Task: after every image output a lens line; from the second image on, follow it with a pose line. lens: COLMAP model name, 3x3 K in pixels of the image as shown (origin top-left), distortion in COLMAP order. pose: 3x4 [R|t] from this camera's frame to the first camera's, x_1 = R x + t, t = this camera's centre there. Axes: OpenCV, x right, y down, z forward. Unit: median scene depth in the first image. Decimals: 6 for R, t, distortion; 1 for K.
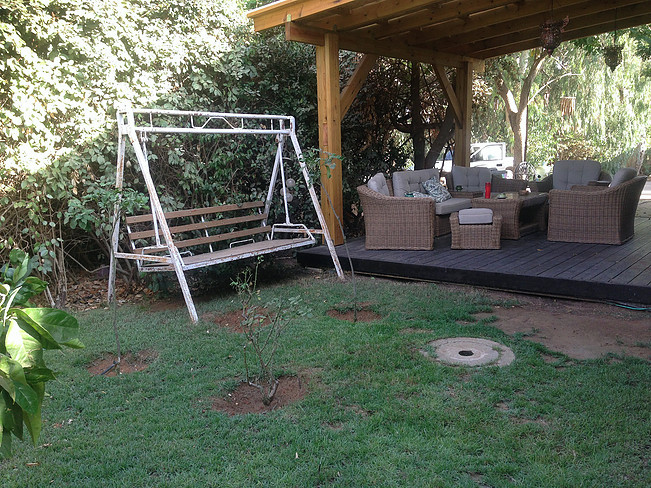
lens RADIAL K [[587.5, 0, 325.1], [0, 587.5, 246.1], [0, 0, 1]] dist [0.168484, -0.213682]
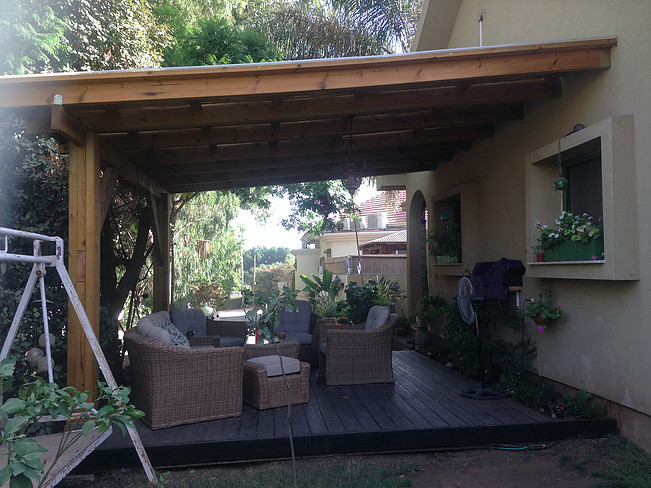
lens RADIAL K [[587.5, 0, 325.5], [0, 587.5, 241.8], [0, 0, 1]] dist [0.168484, -0.213682]
pose [[0.707932, 0.058766, 0.703832, -0.314926], [0.112162, 0.974532, -0.194184, -0.052240], [-0.697318, 0.216412, 0.683311, 0.341785]]
